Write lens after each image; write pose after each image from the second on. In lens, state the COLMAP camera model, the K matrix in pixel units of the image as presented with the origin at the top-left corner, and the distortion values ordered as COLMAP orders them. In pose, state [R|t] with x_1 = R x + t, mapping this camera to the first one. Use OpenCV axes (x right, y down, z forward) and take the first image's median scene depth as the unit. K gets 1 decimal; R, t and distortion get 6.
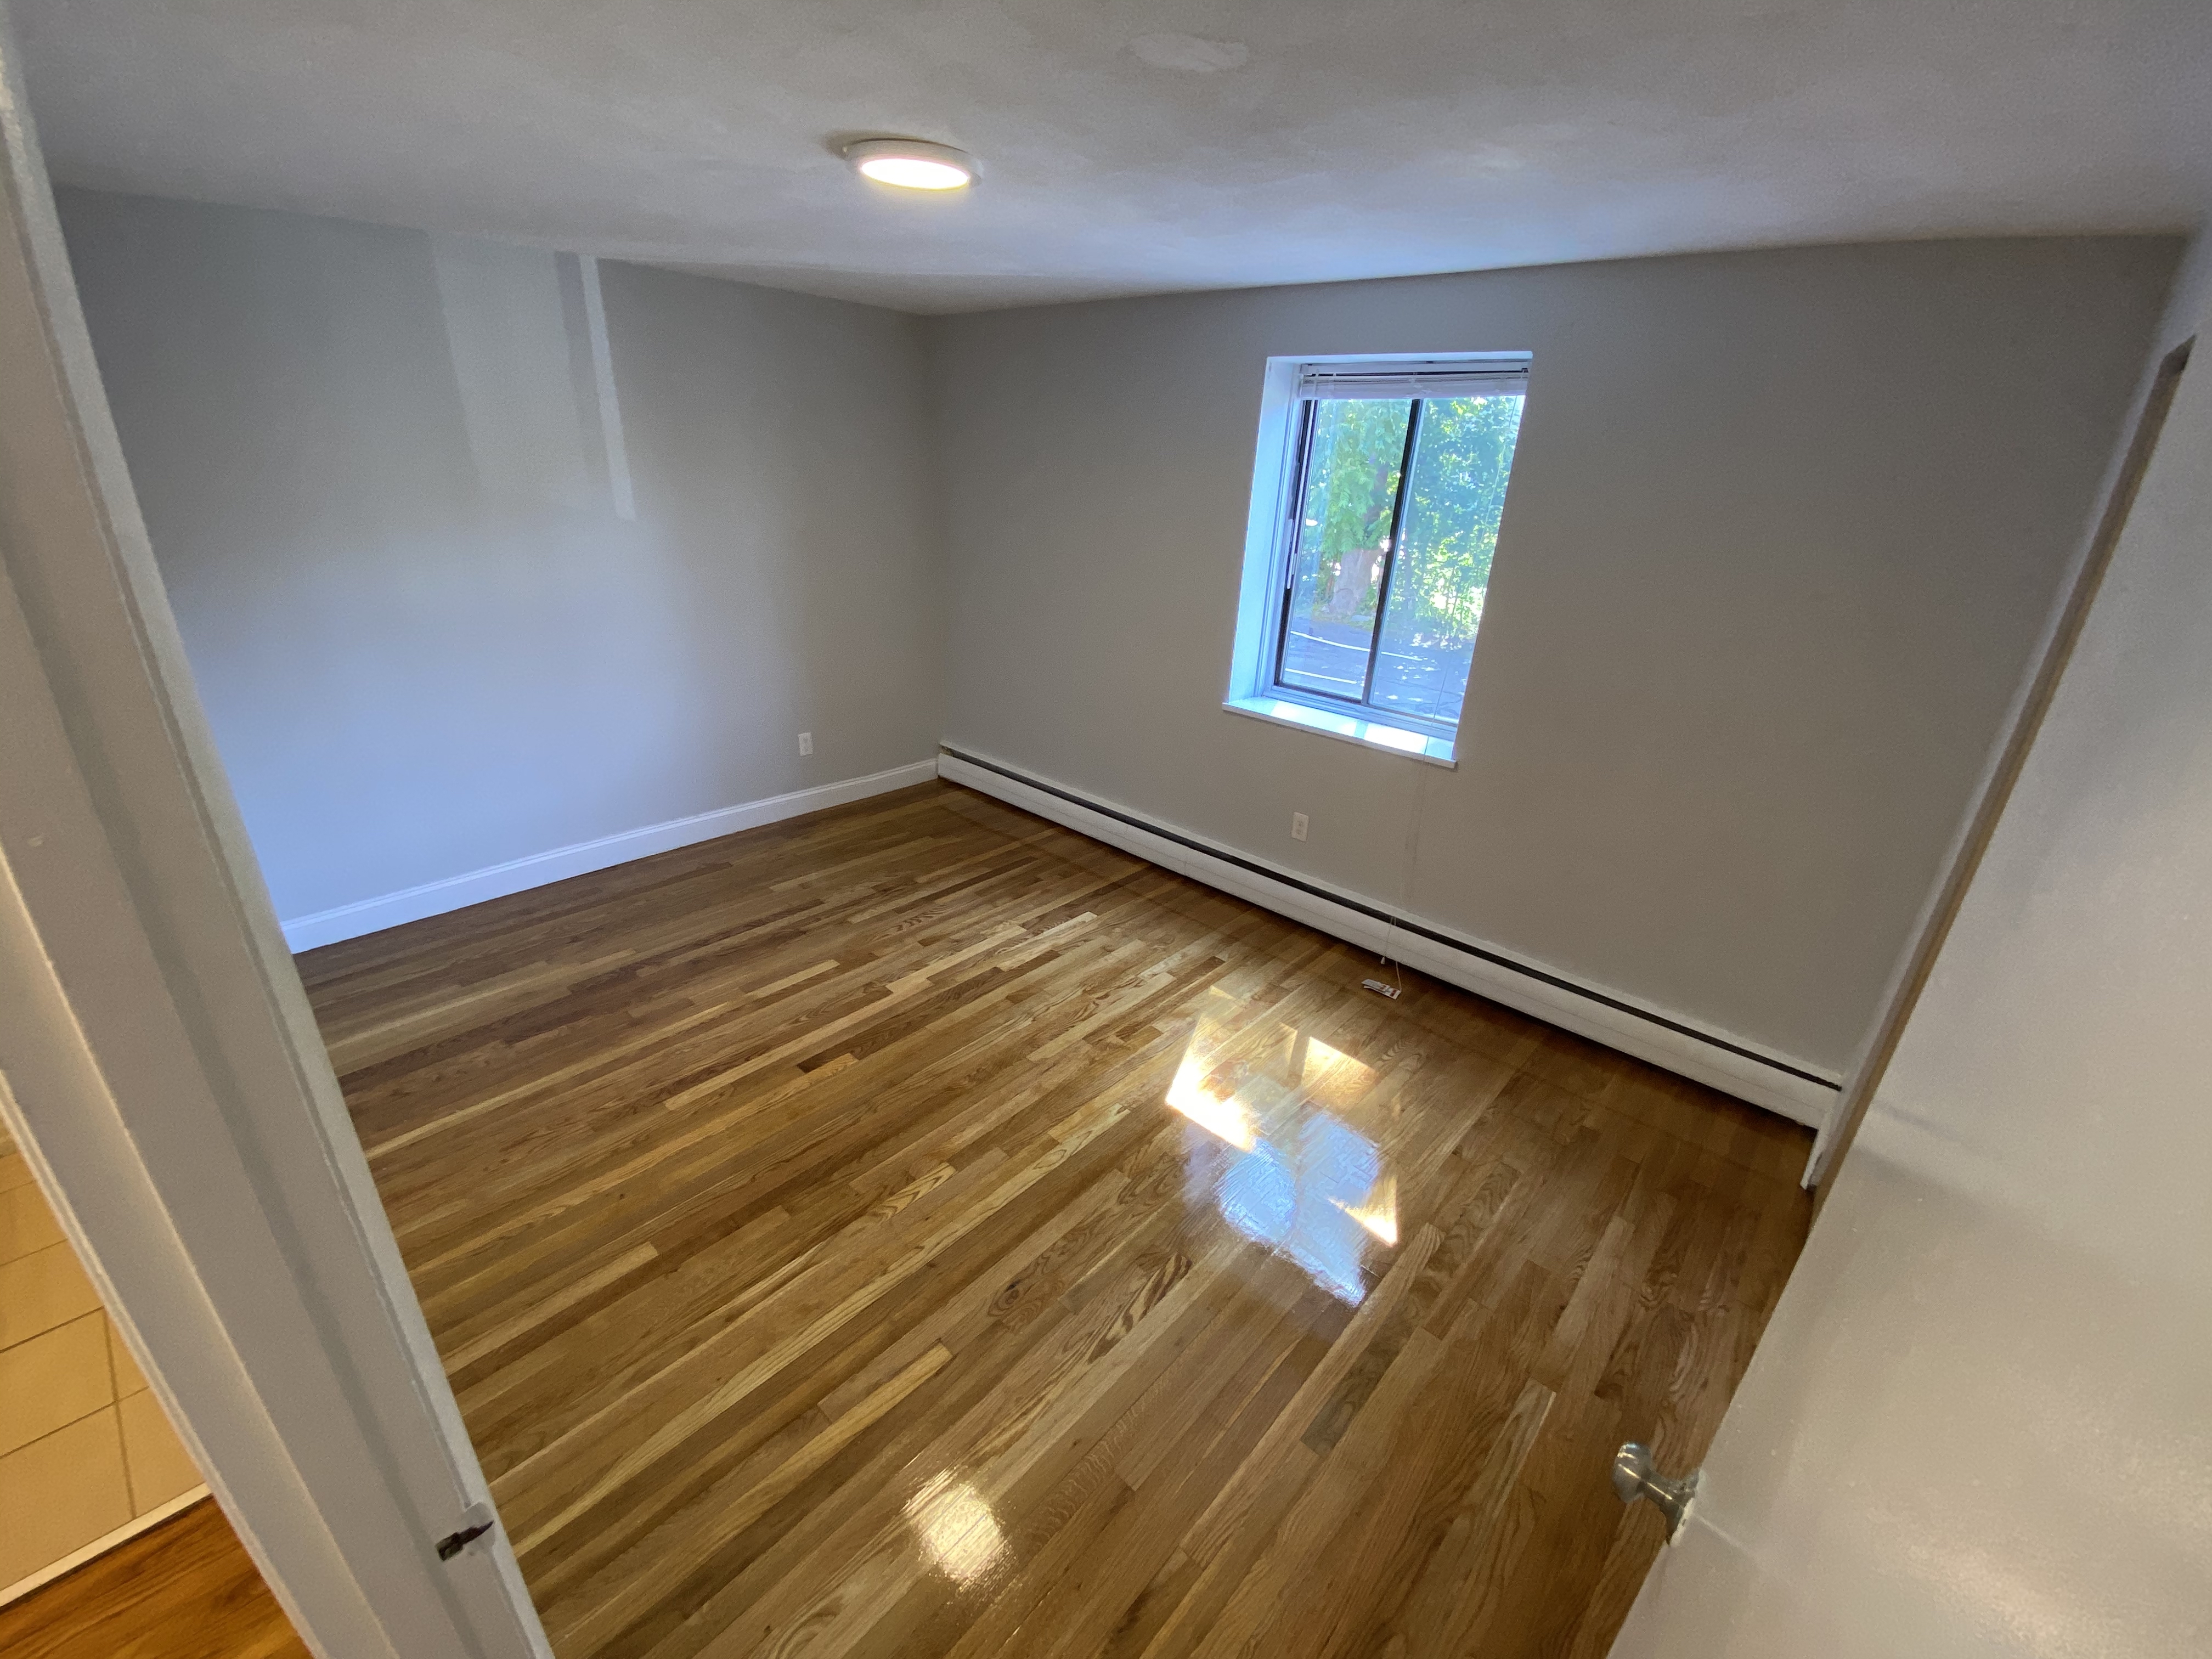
lens RADIAL K [[898.5, 0, 1099.7], [0, 898.5, 831.7], [0, 0, 1]] dist [0.000497, -0.000043]
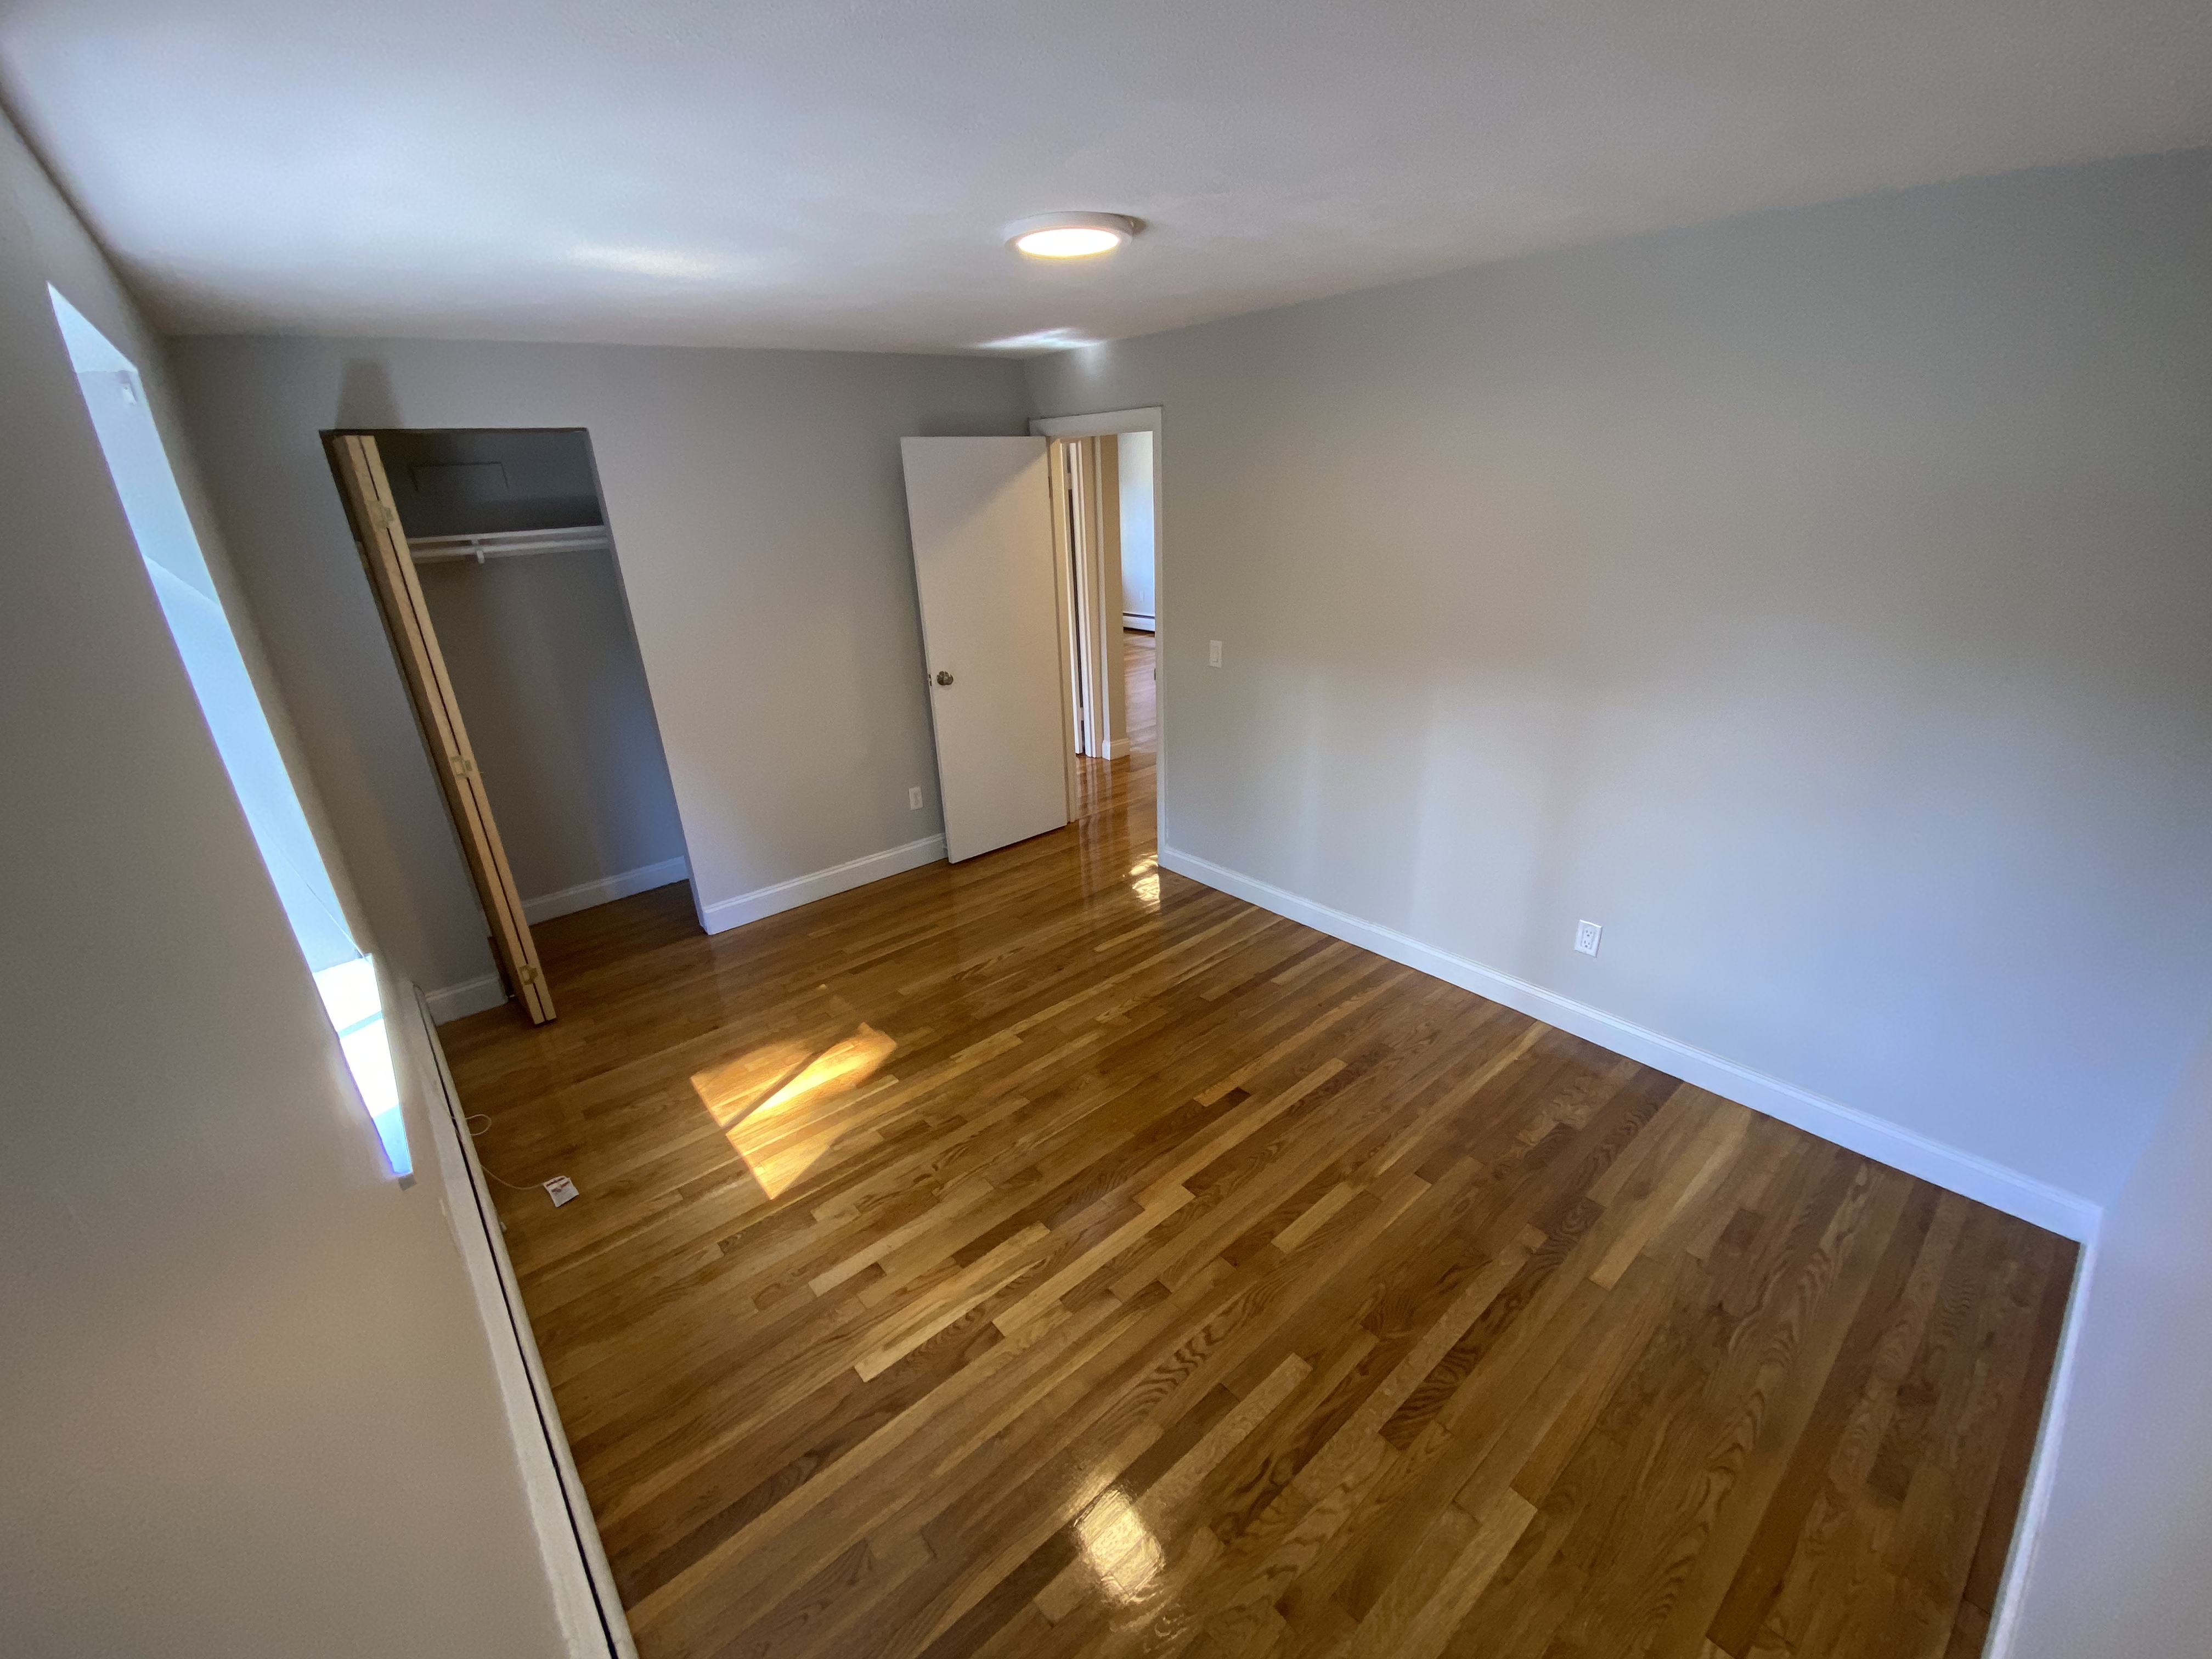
lens RADIAL K [[898.5, 0, 1099.7], [0, 898.5, 831.7], [0, 0, 1]] dist [0.000497, -0.000043]
pose [[-0.993769, -0.057428, 0.095522, -0.223289], [0.026457, 0.710996, 0.702698, -0.625064], [-0.108270, 0.700847, -0.705047, 1.396817]]
